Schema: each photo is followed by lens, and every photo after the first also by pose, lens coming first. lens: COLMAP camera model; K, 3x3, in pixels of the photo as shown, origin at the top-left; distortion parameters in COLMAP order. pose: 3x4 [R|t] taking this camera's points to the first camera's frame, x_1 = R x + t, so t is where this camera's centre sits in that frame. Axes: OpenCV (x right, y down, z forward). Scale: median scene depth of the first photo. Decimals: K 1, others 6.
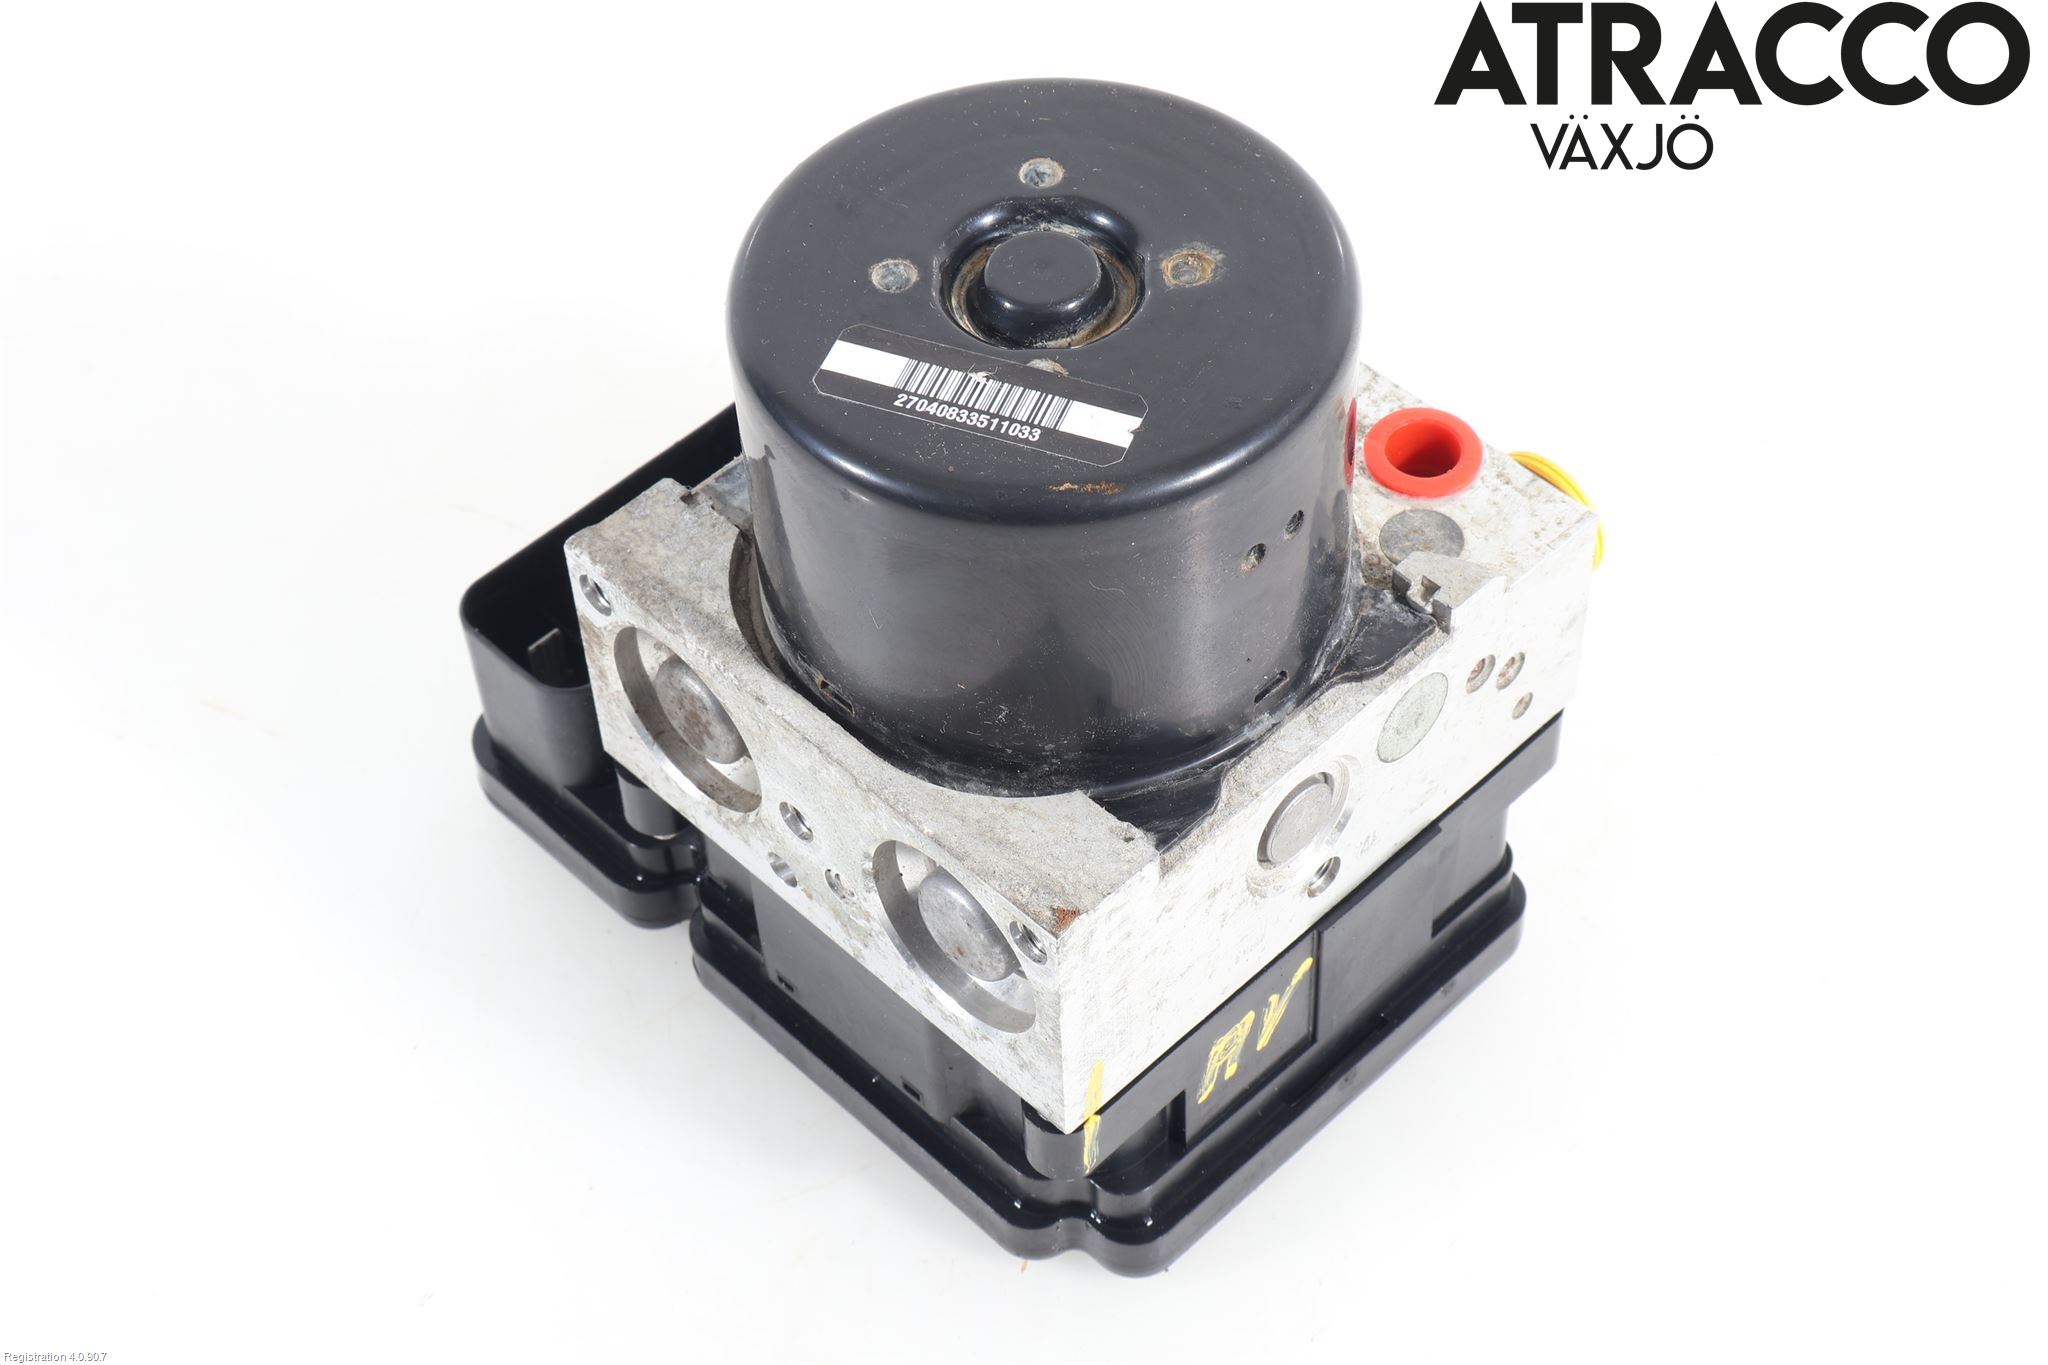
lens RADIAL K [[3563.0, 0, 1024.0], [0, 3563.0, 682.5], [0, 0, 1]] dist [-0.005326, -0.008100]
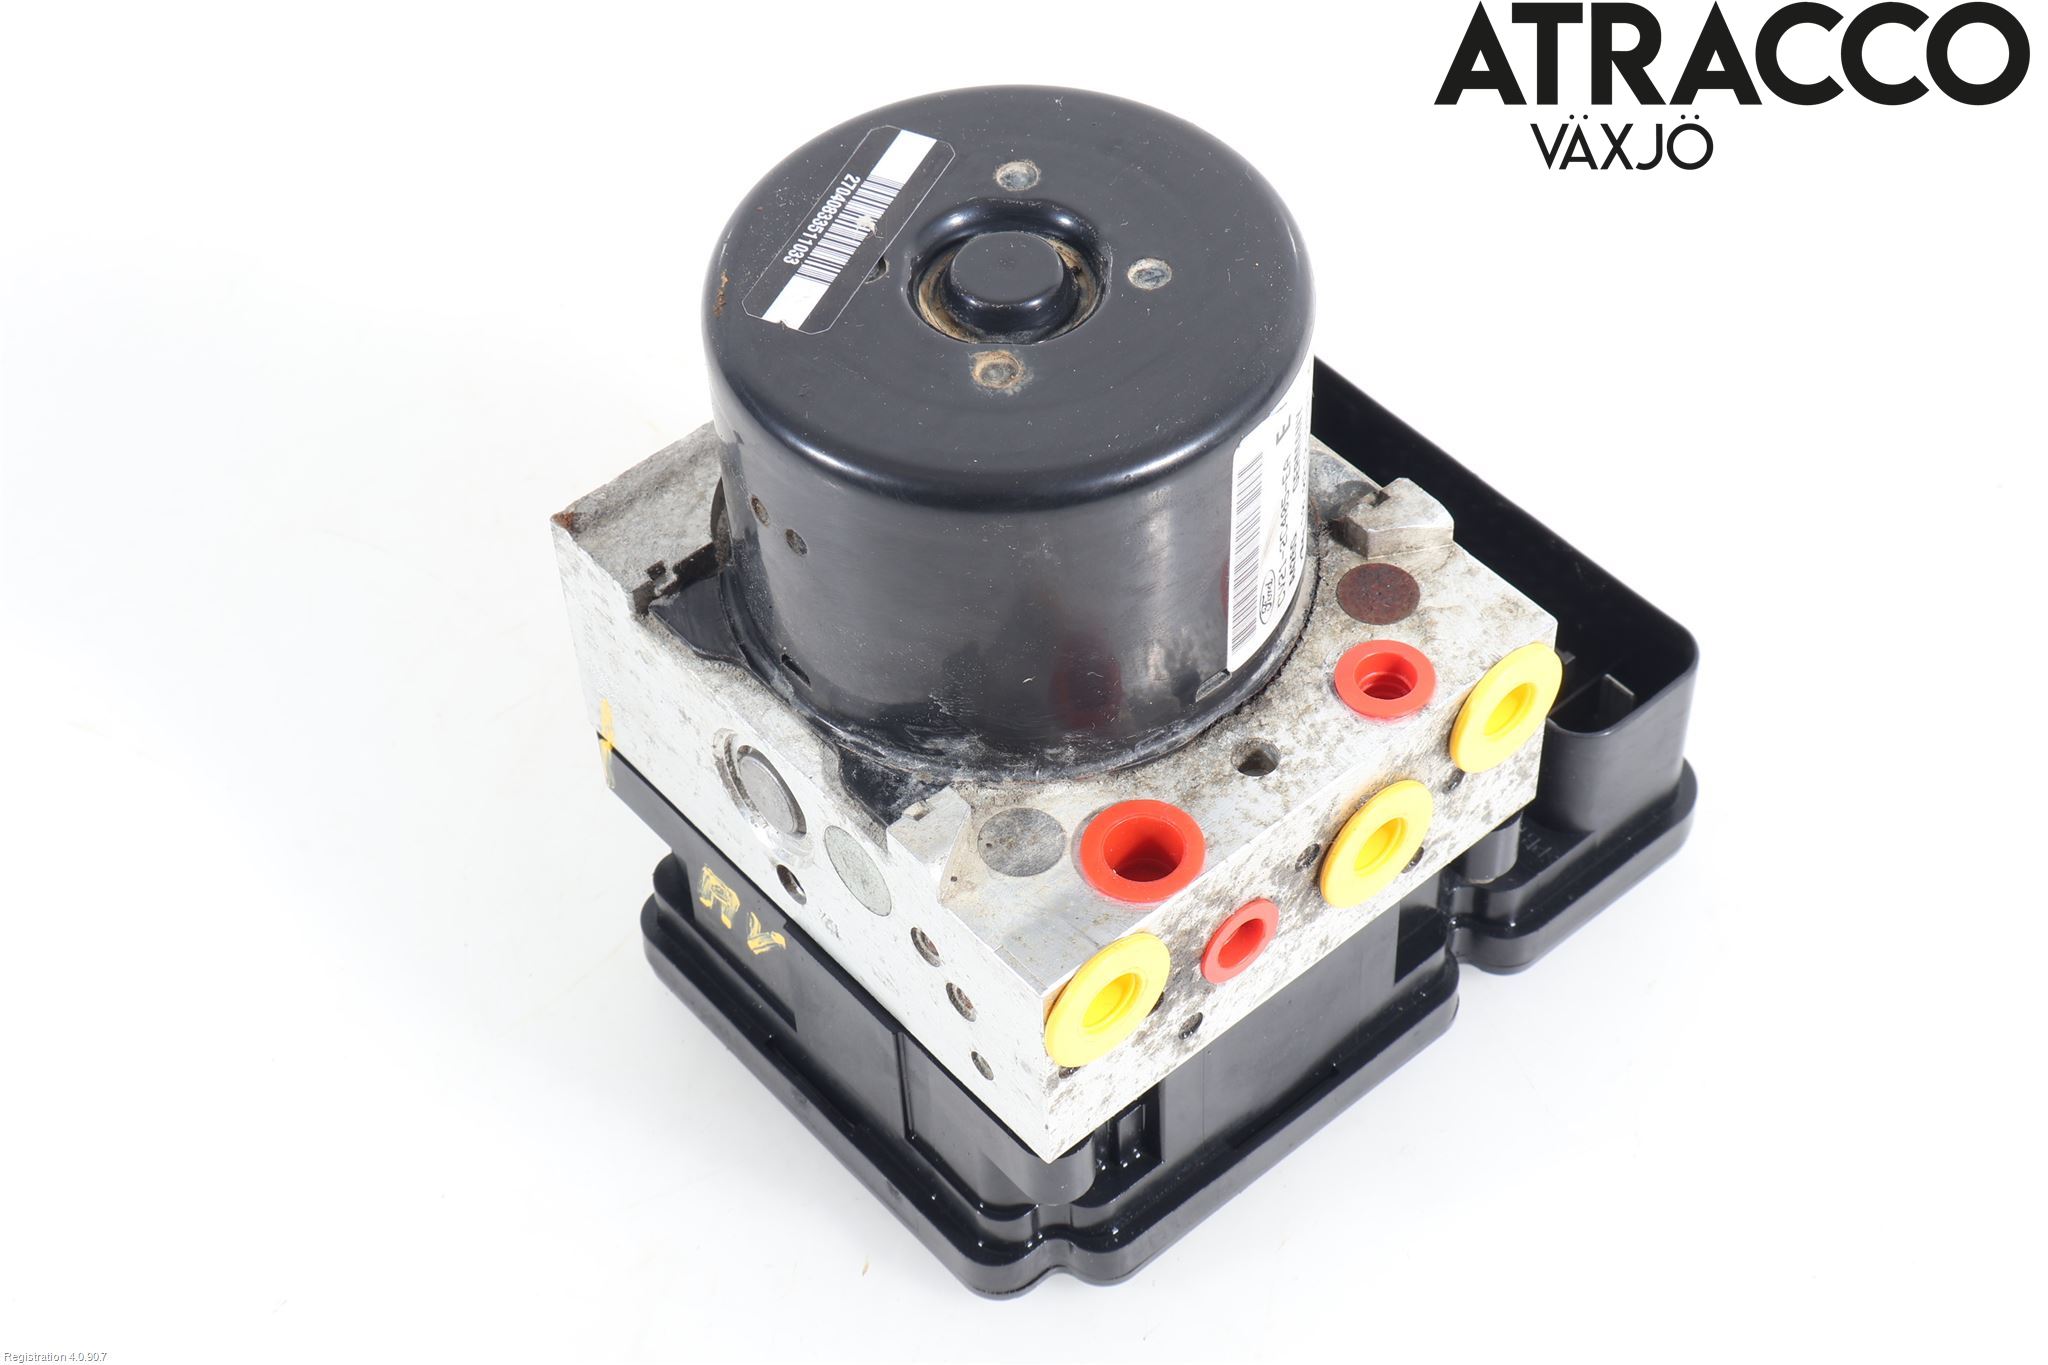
lens RADIAL K [[3563.0, 0, 1024.0], [0, 3563.0, 682.5], [0, 0, 1]] dist [-0.005326, -0.008100]
pose [[-0.063728, 0.783888, -0.617623, 0.739402], [-0.746053, 0.373628, 0.551188, -0.645932], [0.662831, 0.495906, 0.561011, 0.479294]]
